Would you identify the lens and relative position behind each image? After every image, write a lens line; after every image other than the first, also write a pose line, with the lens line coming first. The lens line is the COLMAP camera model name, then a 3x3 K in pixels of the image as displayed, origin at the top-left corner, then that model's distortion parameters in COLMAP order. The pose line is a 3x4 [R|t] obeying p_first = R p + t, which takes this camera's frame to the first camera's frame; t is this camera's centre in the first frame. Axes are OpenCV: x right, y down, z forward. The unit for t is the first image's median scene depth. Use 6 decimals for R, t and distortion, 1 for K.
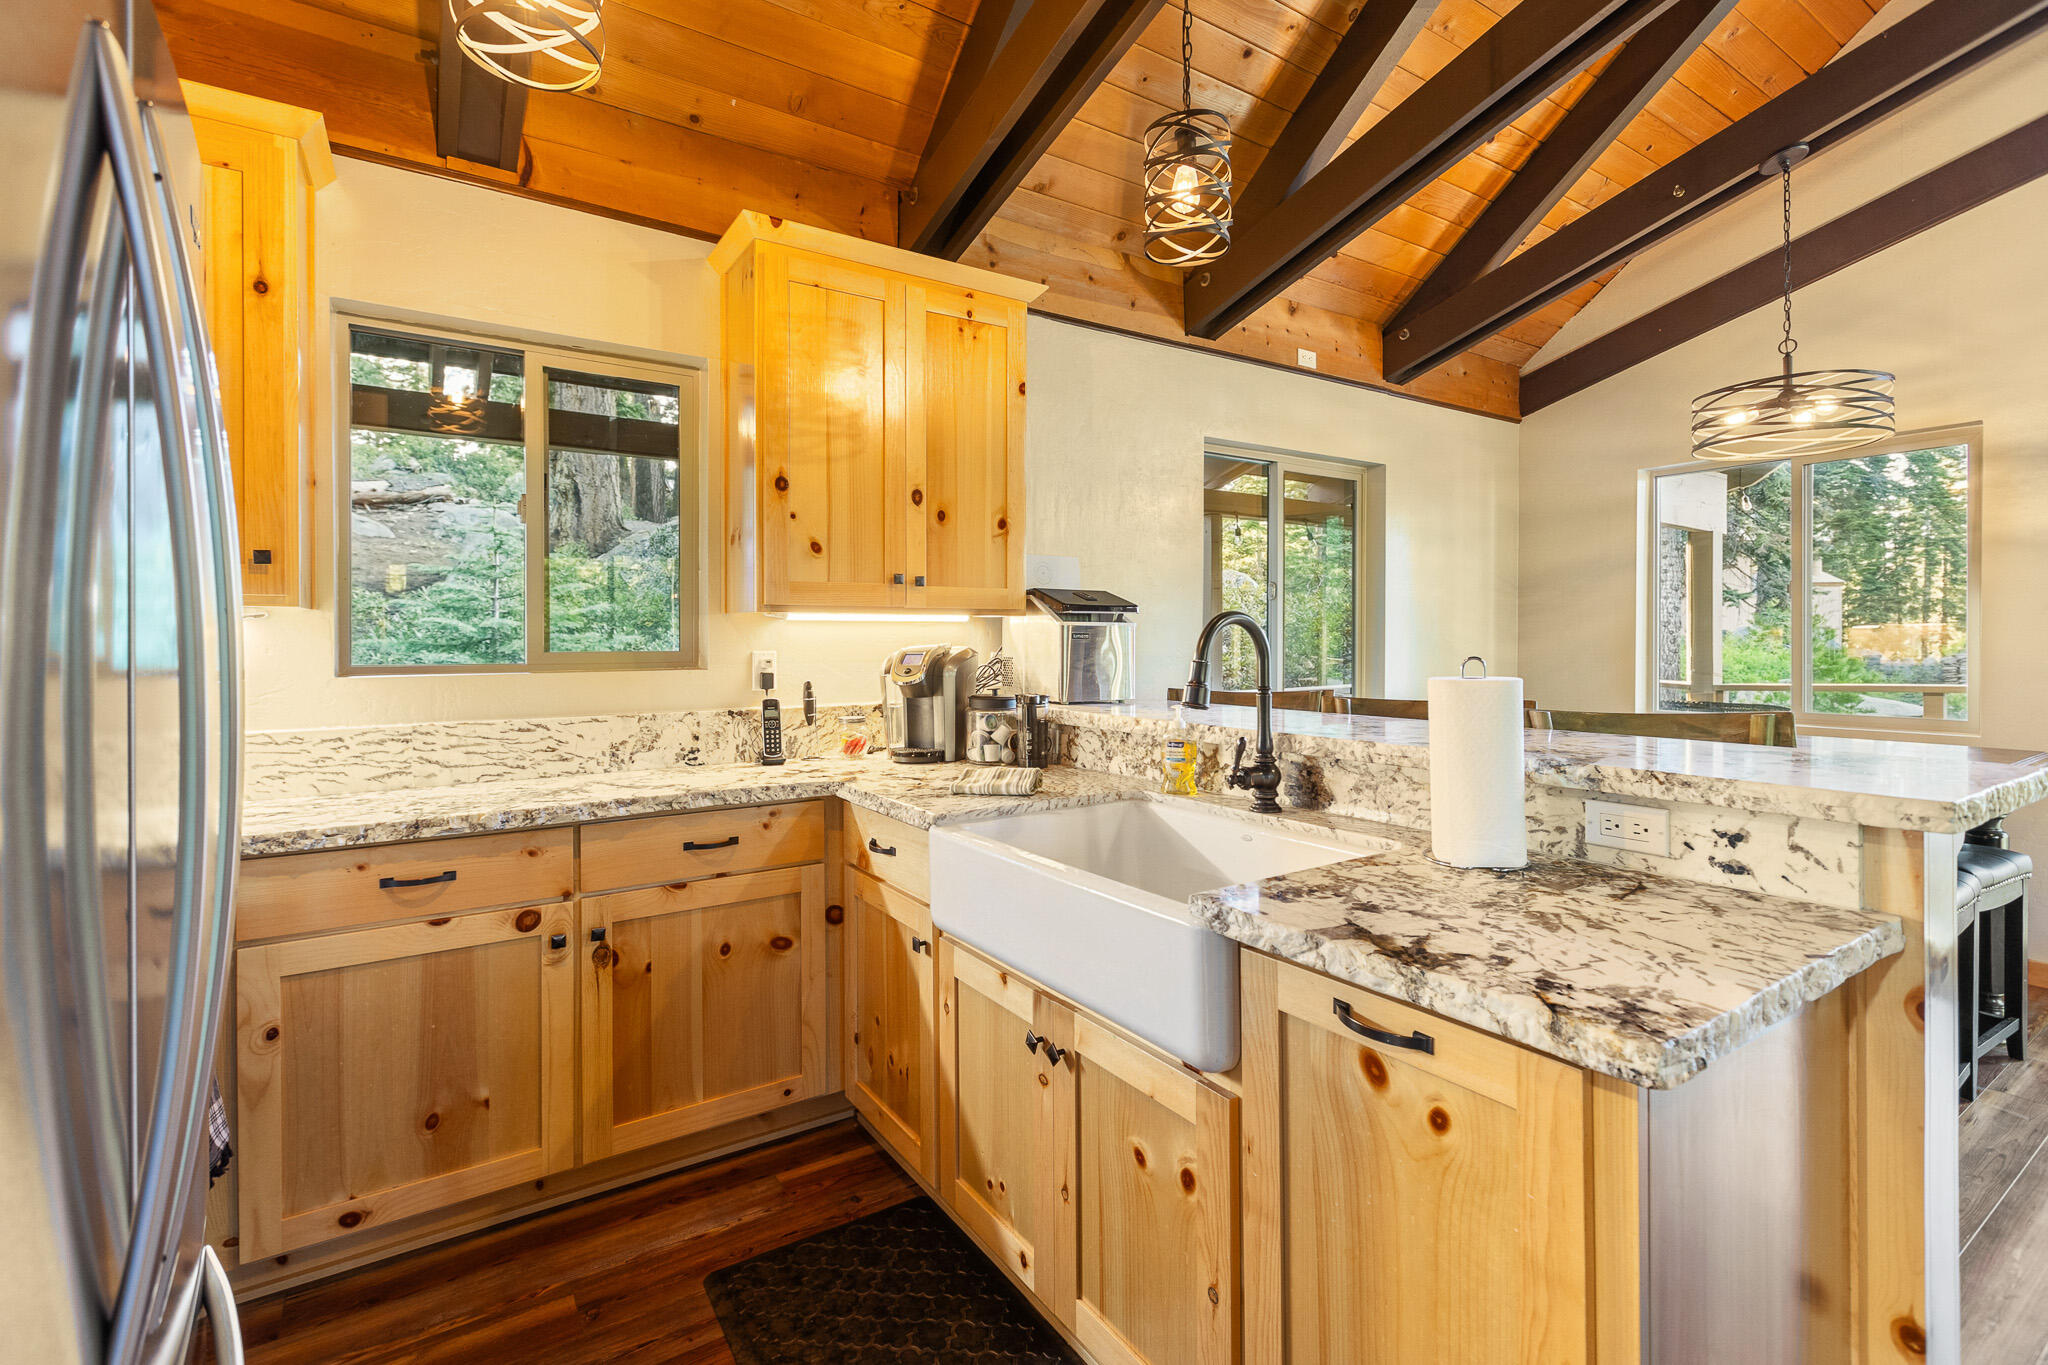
lens RADIAL K [[923.6, 0, 1019.2], [0, 923.6, 639.9], [0, 0, 1]] dist [0.003529, -0.001102]
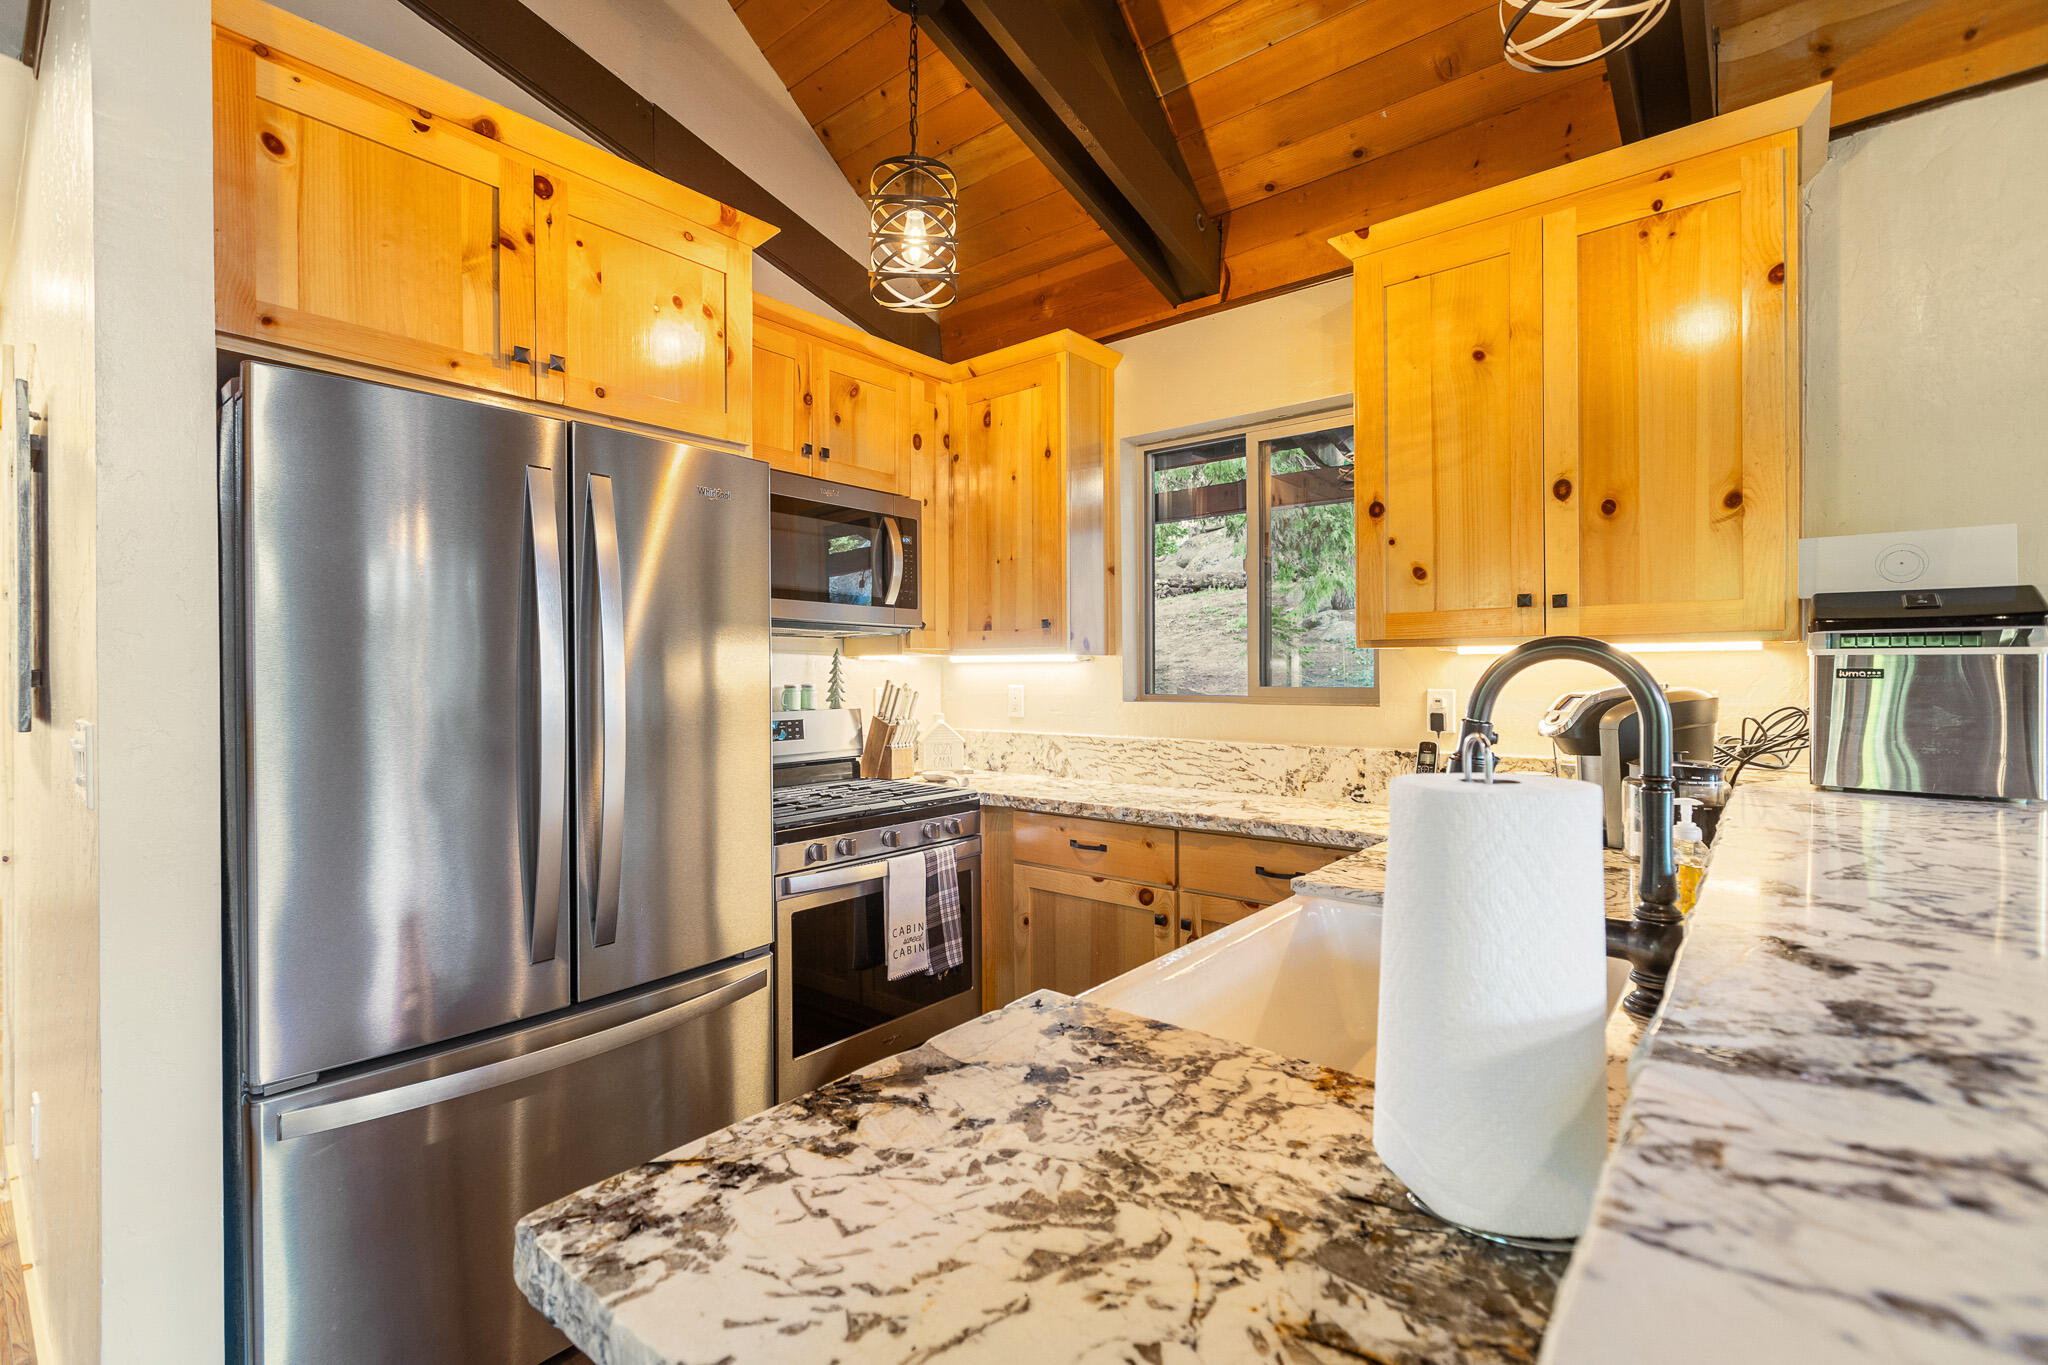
lens RADIAL K [[923.6, 0, 1036.0], [0, 923.6, 664.4], [0, 0, 1]] dist [0.003529, -0.001102]
pose [[0.286155, -0.005123, -0.958170, 0.572369], [0.001378, 0.999987, -0.004935, -0.009732], [0.958182, 0.000092, 0.286159, 0.434840]]
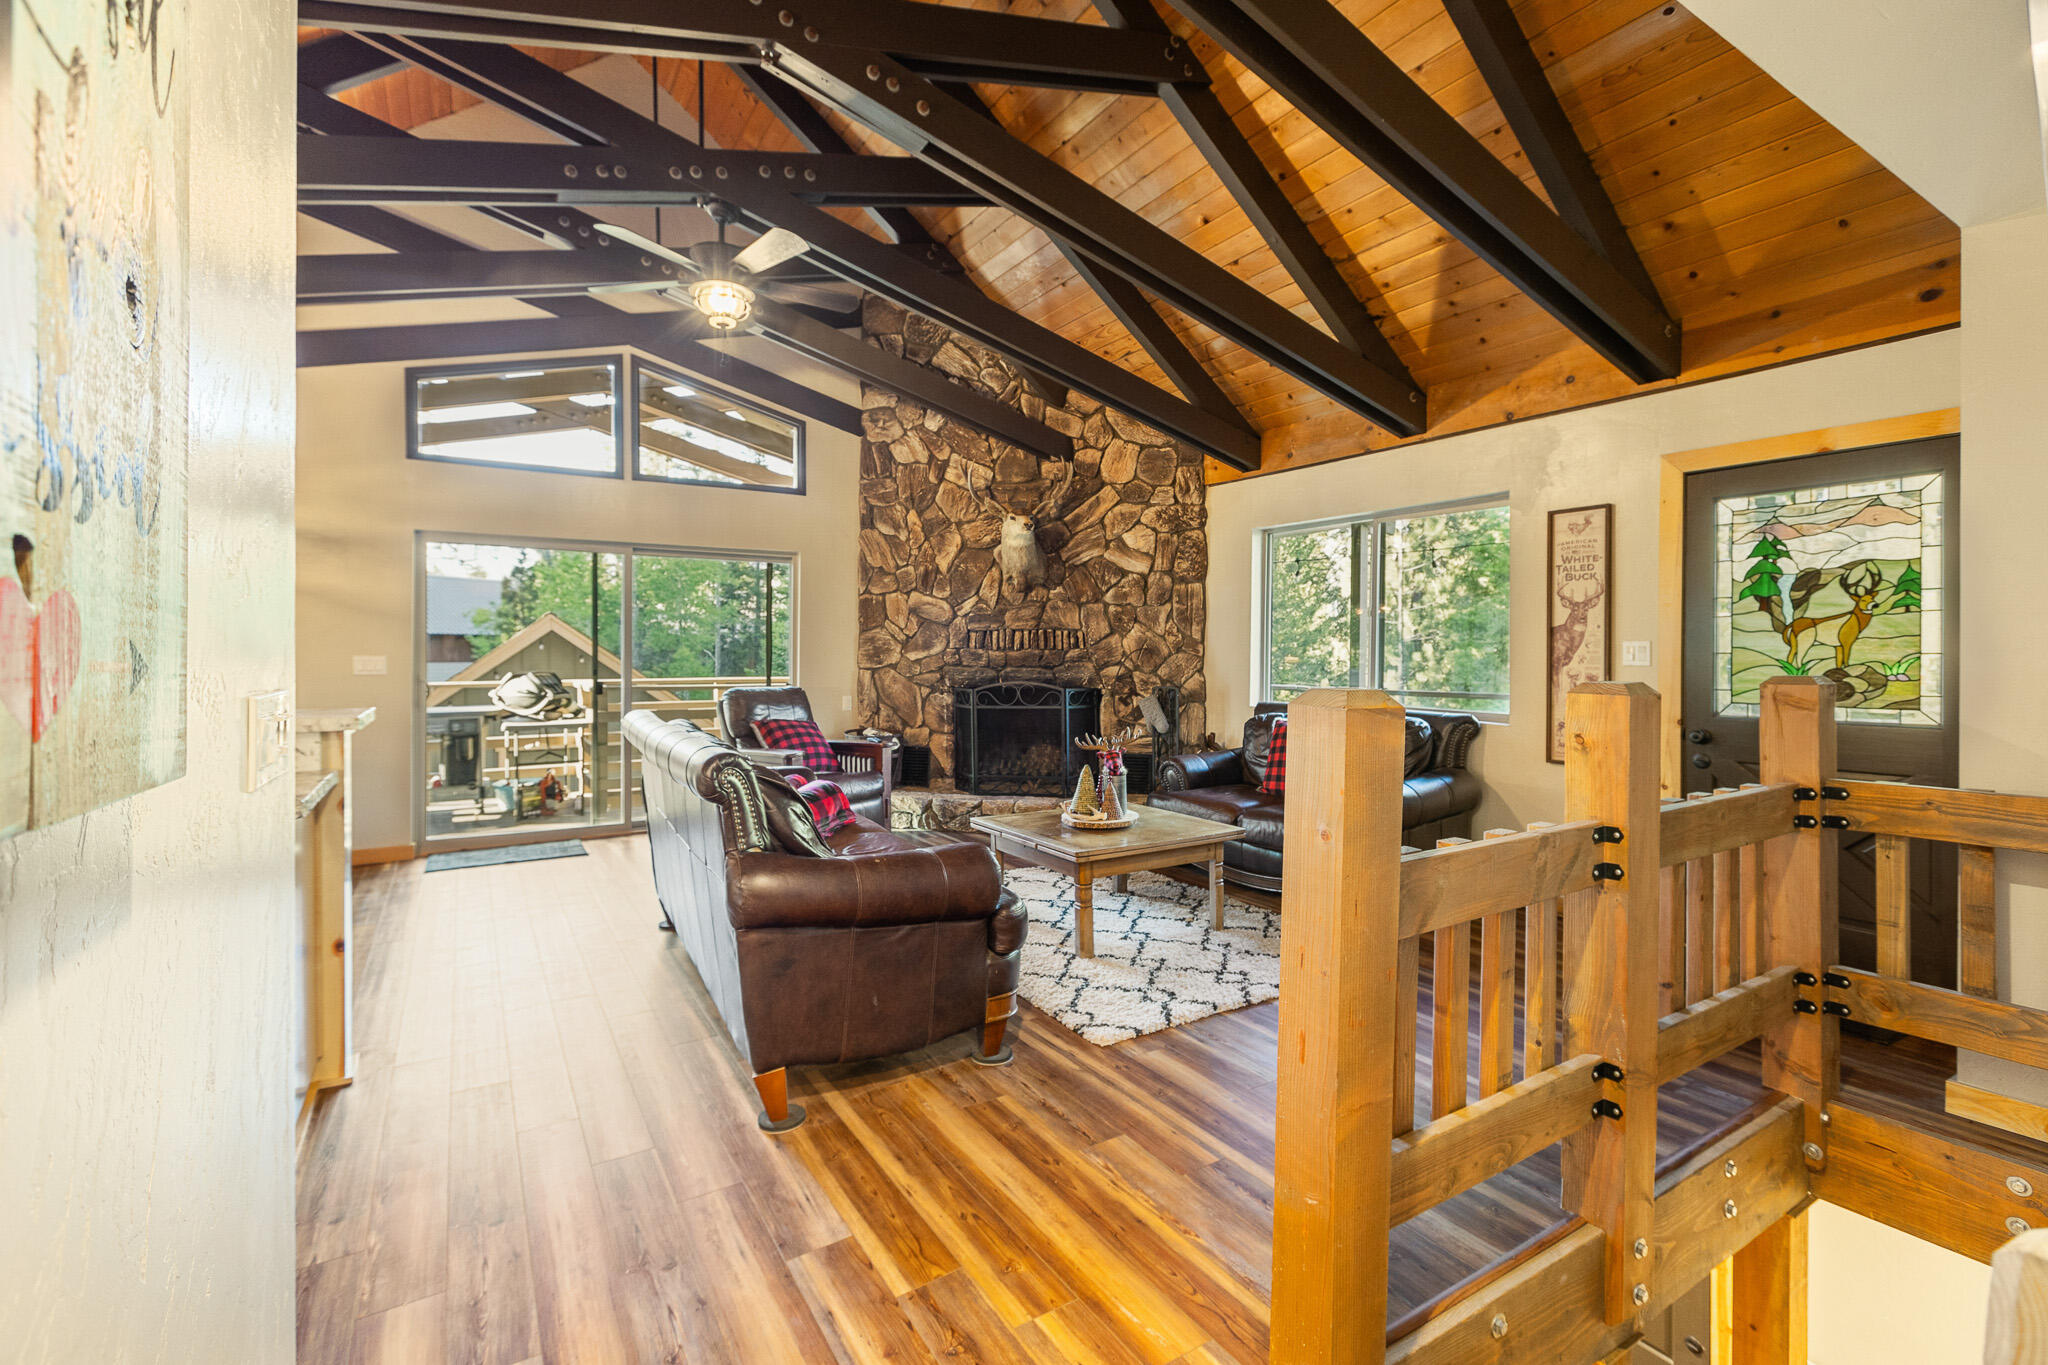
lens RADIAL K [[923.6, 0, 1035.4], [0, 923.6, 664.2], [0, 0, 1]] dist [0.003529, -0.001102]
pose [[0.029597, -0.008329, 0.999527, -0.718957], [-0.000118, 0.999965, 0.008336, 0.008328], [-0.999562, -0.000365, 0.029595, -0.451312]]
